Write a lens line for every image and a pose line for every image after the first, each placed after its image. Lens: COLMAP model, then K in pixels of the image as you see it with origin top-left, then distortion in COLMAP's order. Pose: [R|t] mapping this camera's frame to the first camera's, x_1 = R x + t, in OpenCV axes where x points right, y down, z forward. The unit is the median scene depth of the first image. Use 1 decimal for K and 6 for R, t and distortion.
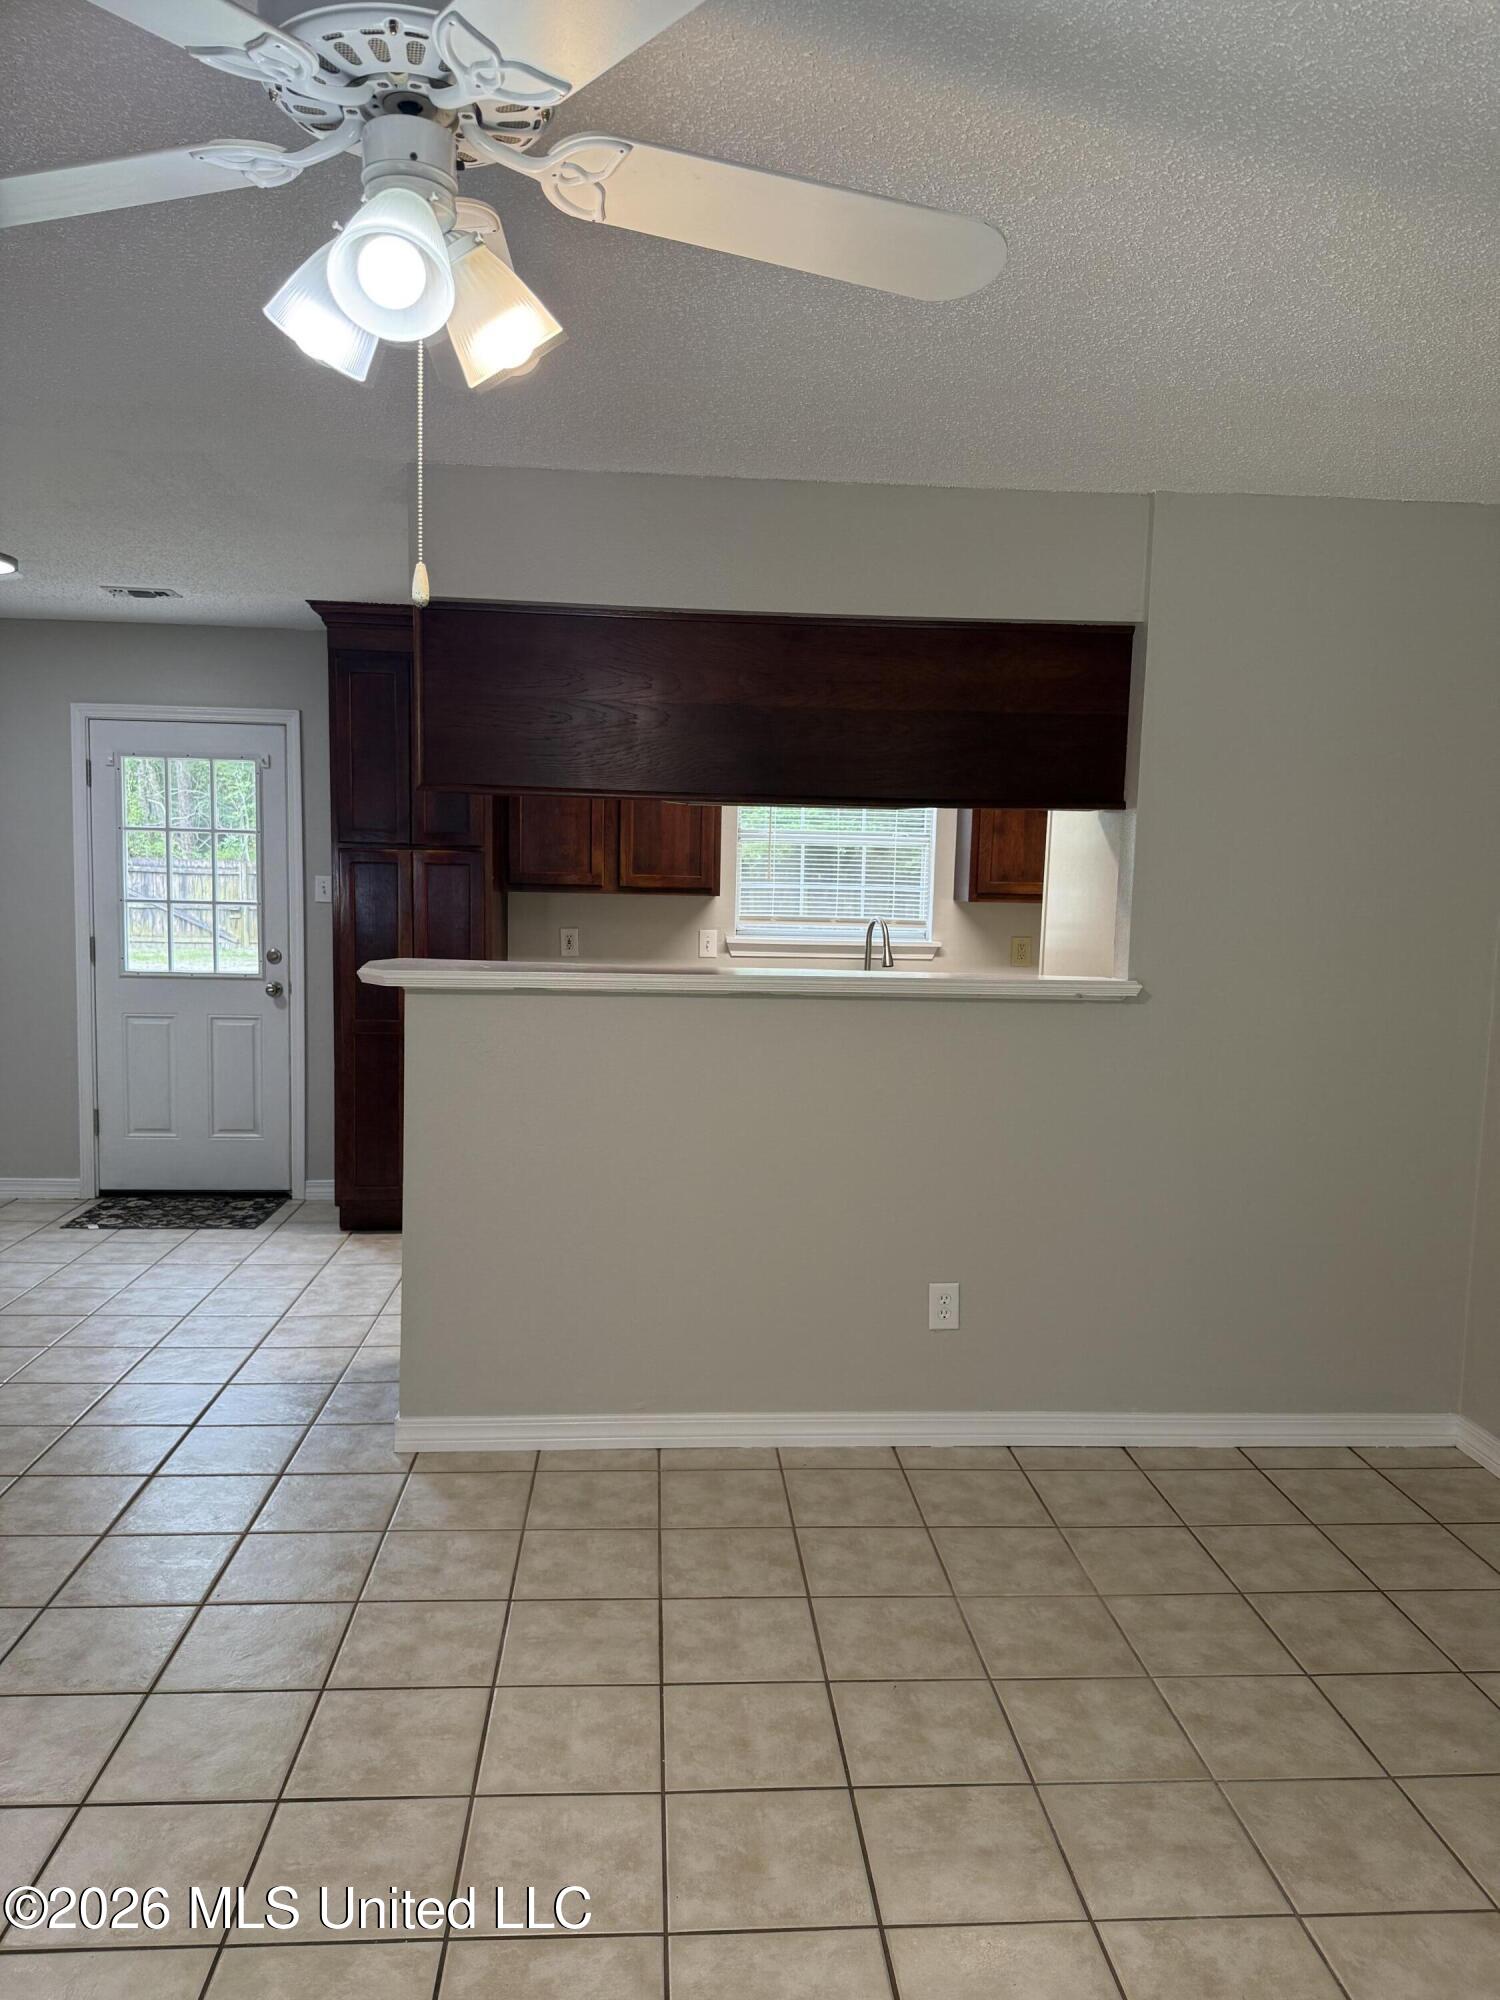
lens RADIAL K [[1463.8, 0, 750.0], [0, 1463.8, 1000.0], [0, 0, 1]] dist [0.141464, -0.179176]
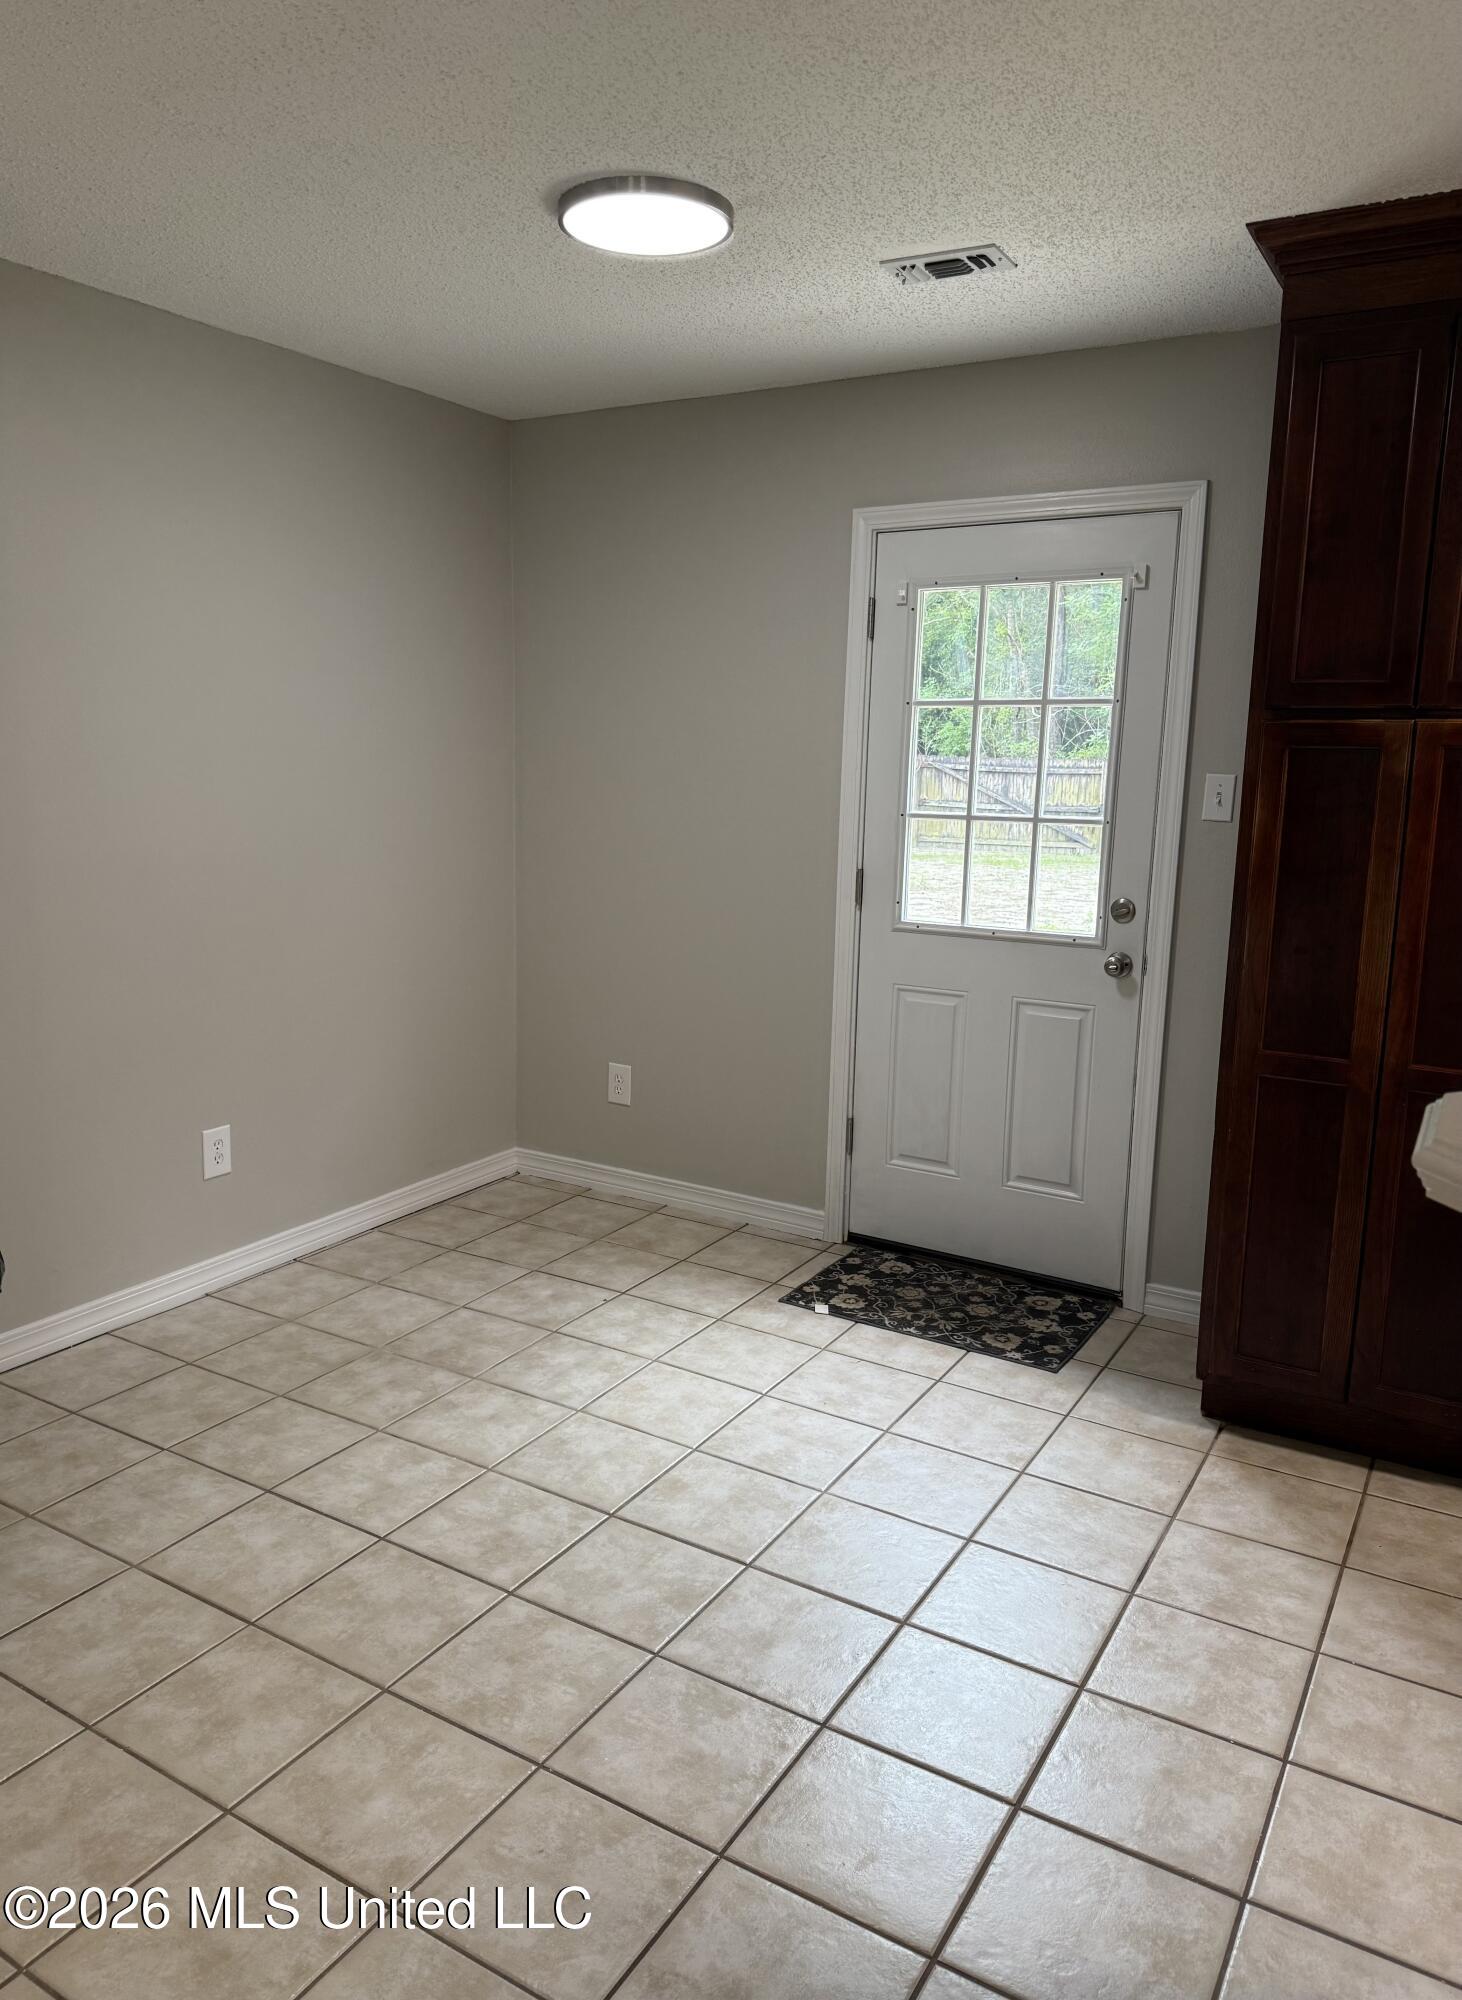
lens RADIAL K [[1402.0, 0, 670.5], [0, 1402.0, 993.7], [0, 0, 1]] dist [0.207077, -0.427166]
pose [[0.809479, 0.092820, -0.579766, -0.139275], [-0.053364, 0.994969, 0.084786, -0.037056], [0.584719, -0.037694, 0.810360, 0.448371]]
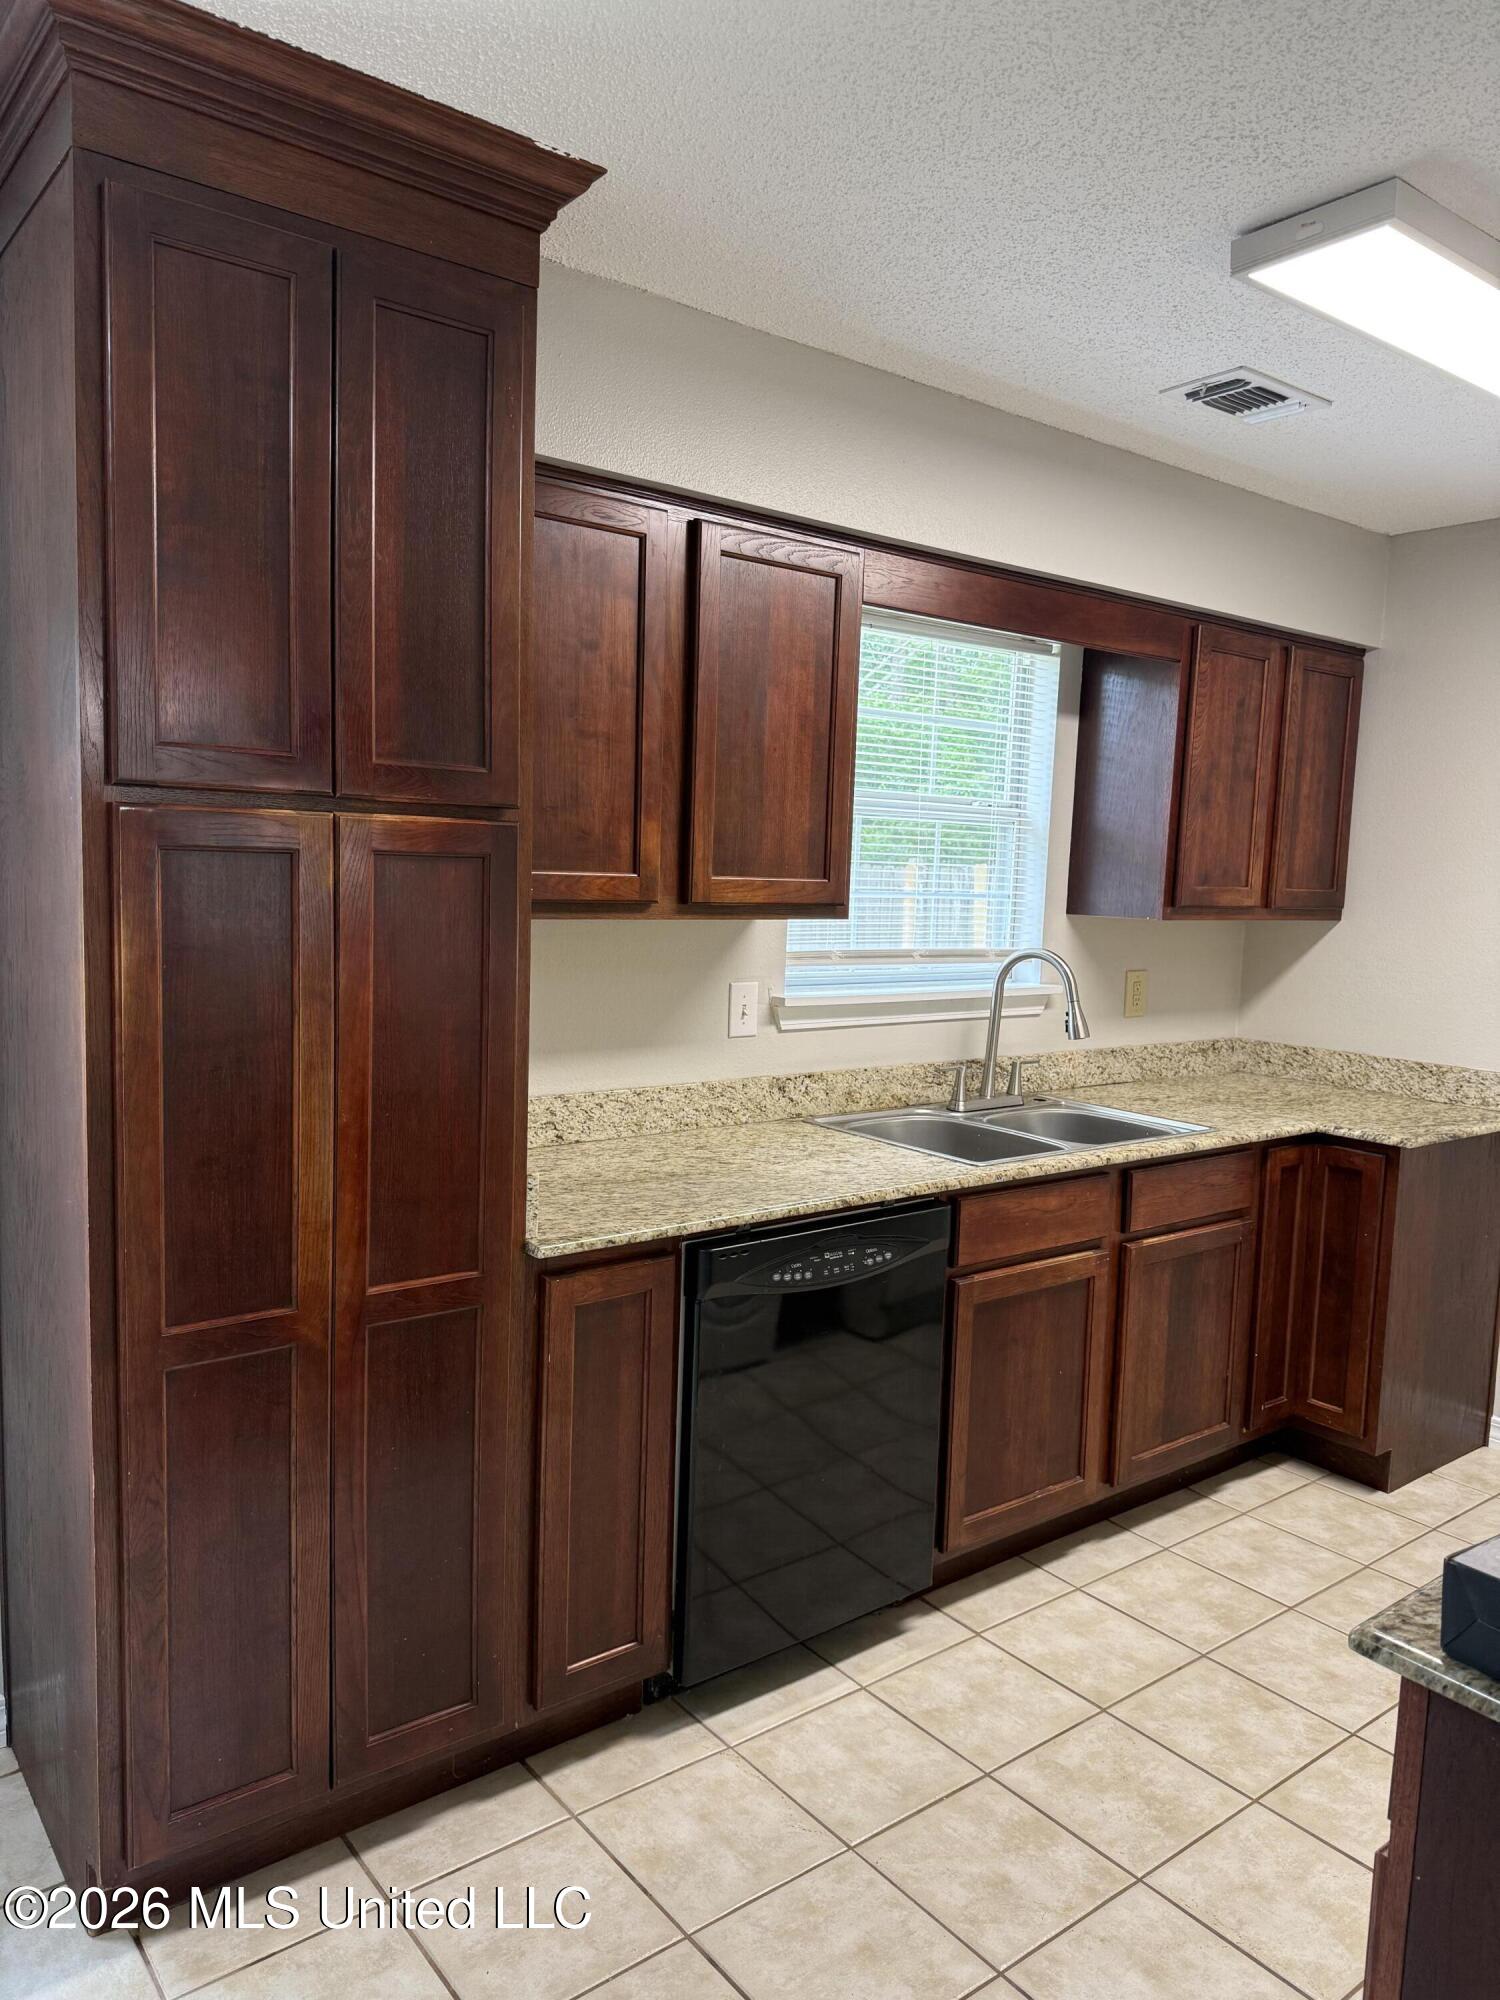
lens RADIAL K [[1451.4, 0, 750.0], [0, 1451.4, 1000.0], [0, 0, 1]] dist [0.027447, -0.003438]
pose [[0.829877, -0.047827, 0.555893, -0.331300], [0.032246, 0.998765, 0.037792, -0.065864], [-0.557014, -0.013437, 0.830394, 0.640397]]
